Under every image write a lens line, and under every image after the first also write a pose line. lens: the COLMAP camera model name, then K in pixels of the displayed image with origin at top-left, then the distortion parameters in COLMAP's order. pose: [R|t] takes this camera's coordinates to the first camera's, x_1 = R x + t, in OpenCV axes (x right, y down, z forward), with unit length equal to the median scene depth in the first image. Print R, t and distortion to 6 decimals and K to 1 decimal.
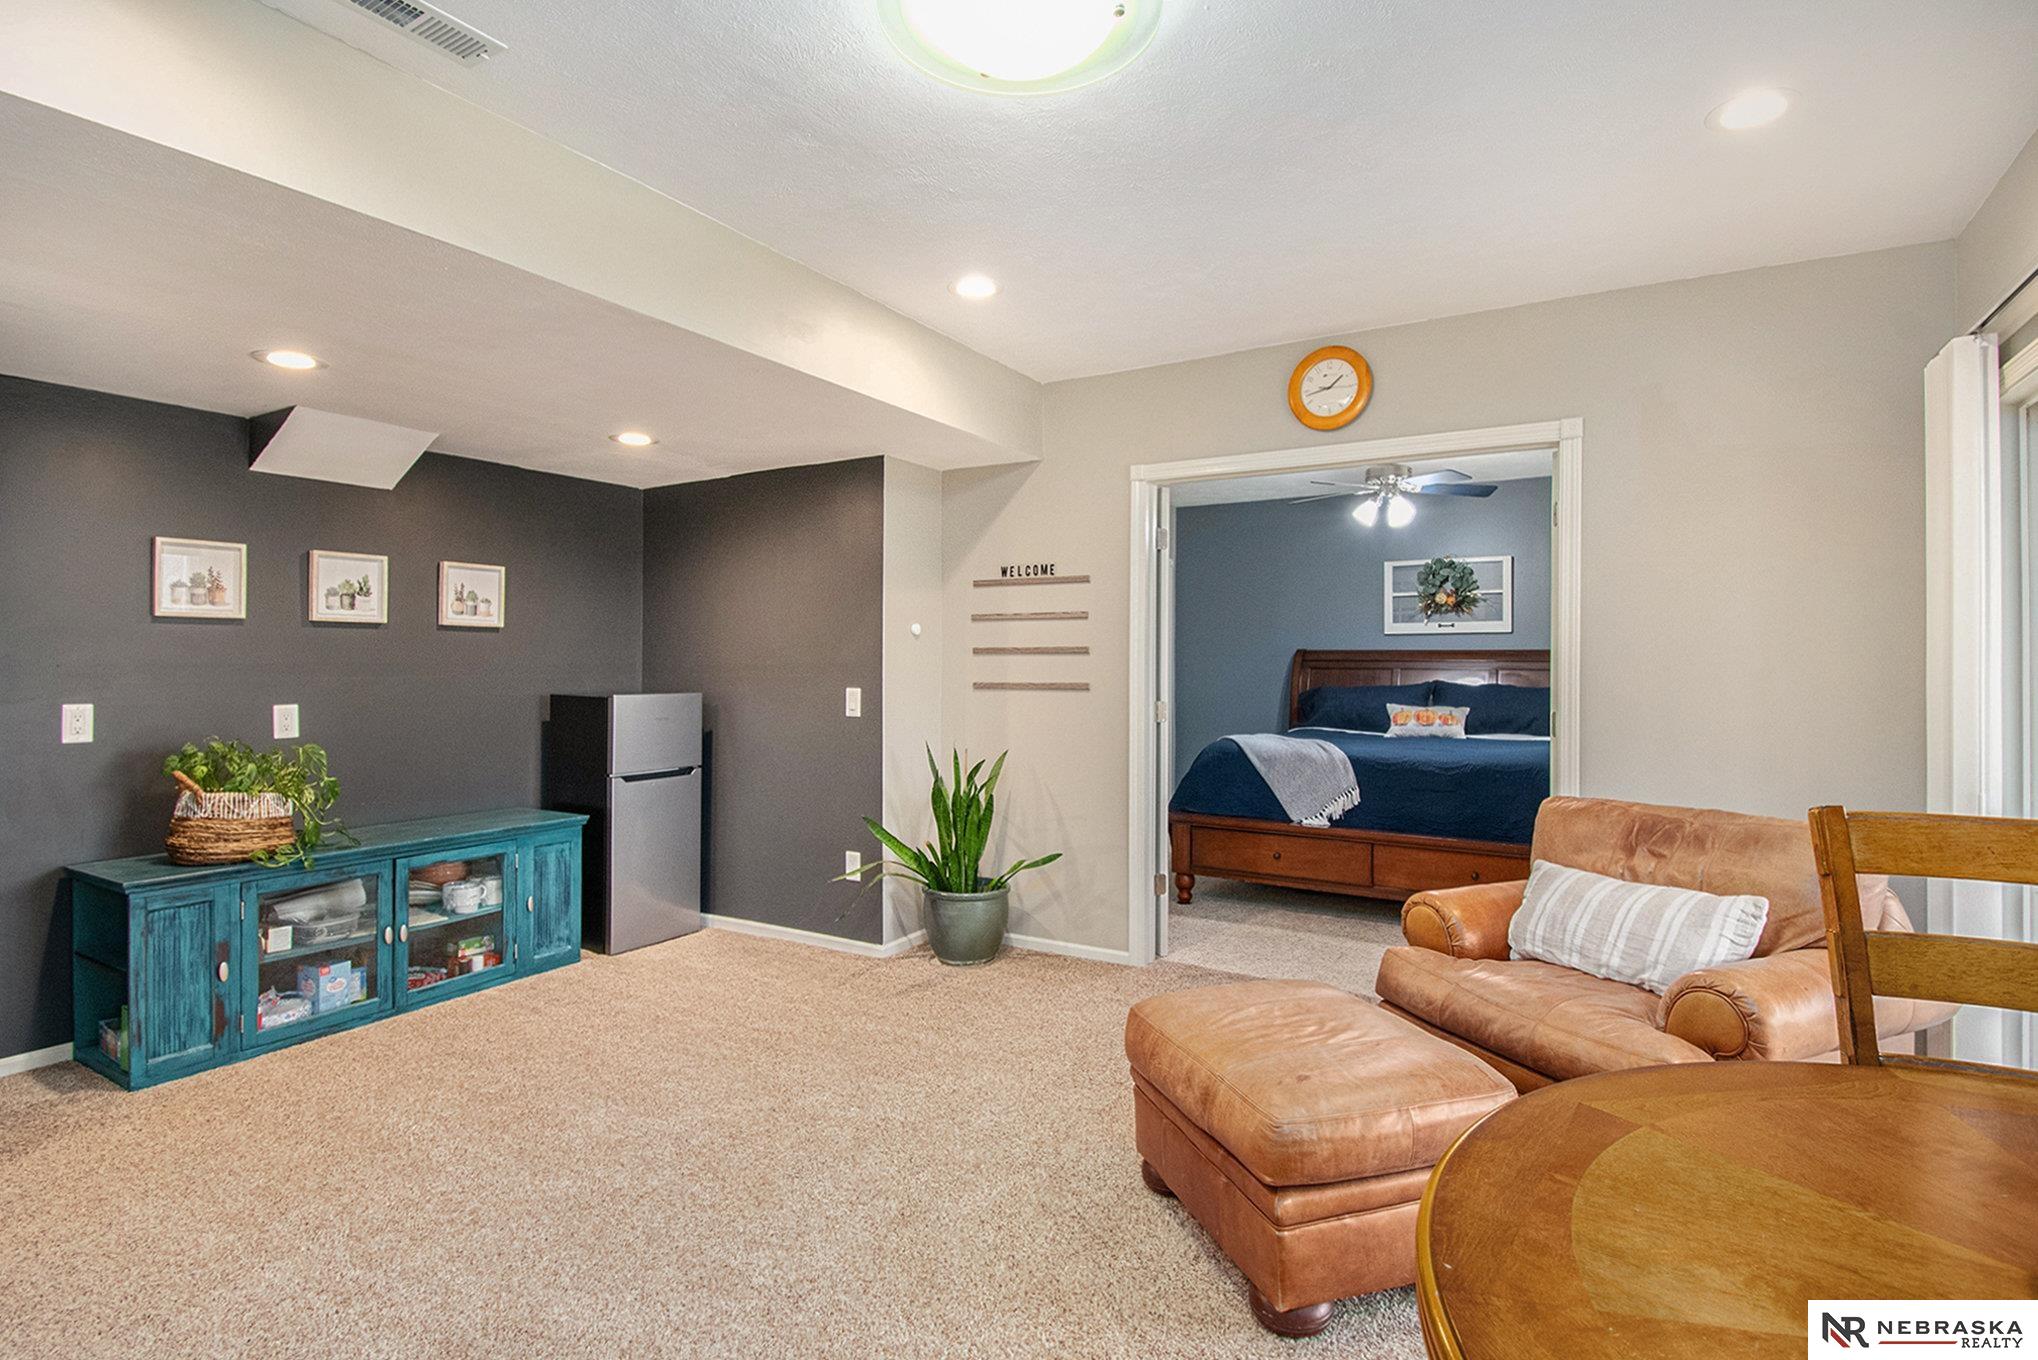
lens RADIAL K [[1006.0, 0, 1019.4], [0, 1006.0, 654.7], [0, 0, 1]] dist [0.063138, -0.034258]
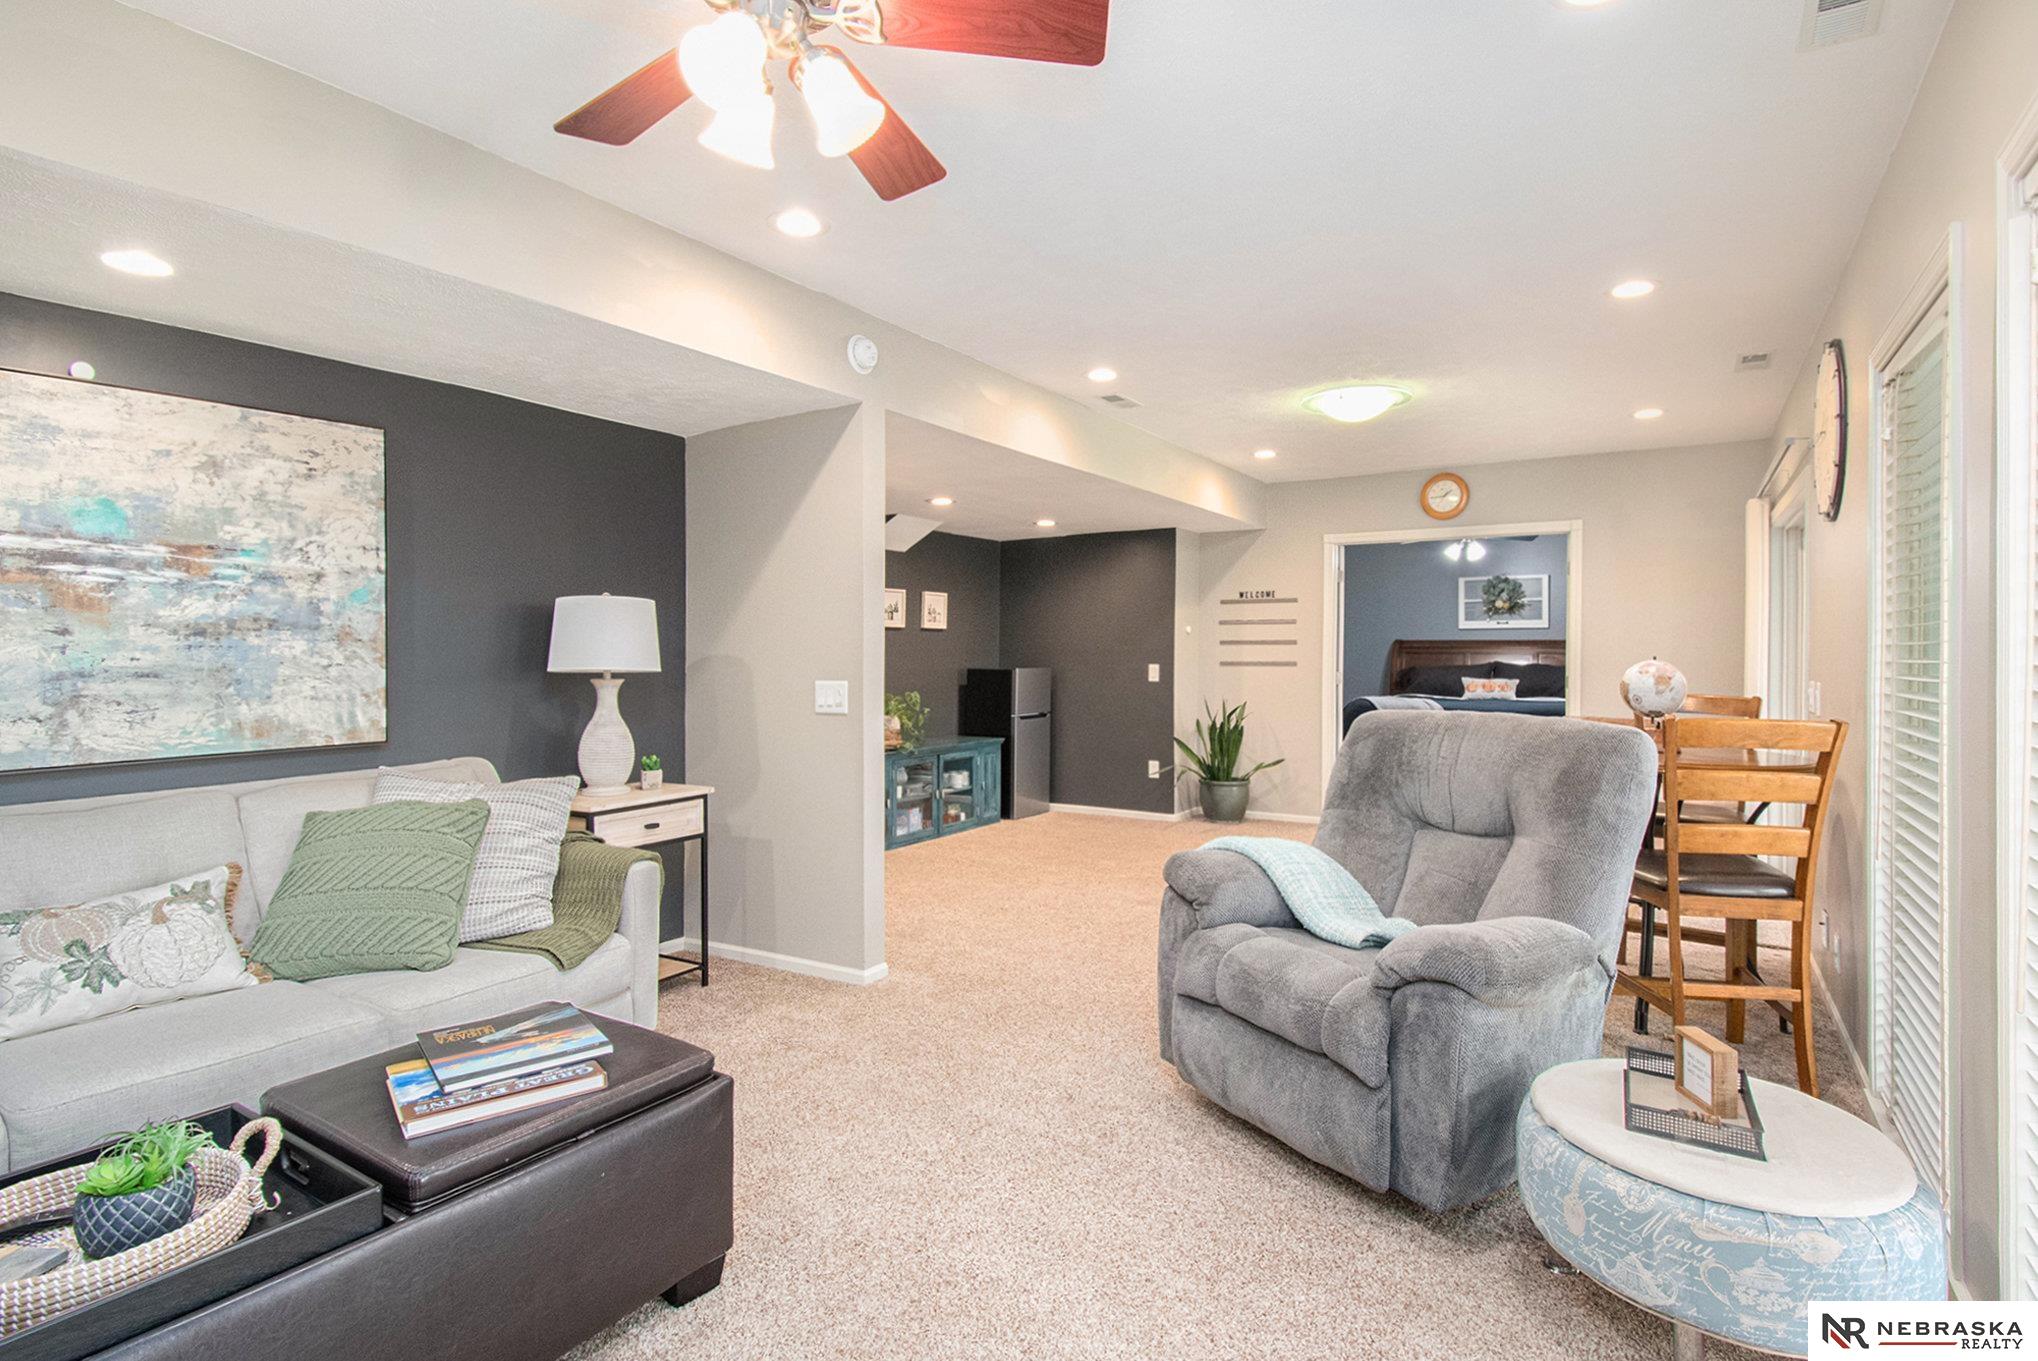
lens RADIAL K [[1015.2, 0, 1043.1], [0, 1015.2, 659.4], [0, 0, 1]] dist [0.040254, -0.035993]
pose [[0.999912, -0.001969, -0.013151, -0.327576], [0.002183, 0.999865, 0.016259, -0.003622], [0.013118, -0.016286, 0.999781, -0.705611]]
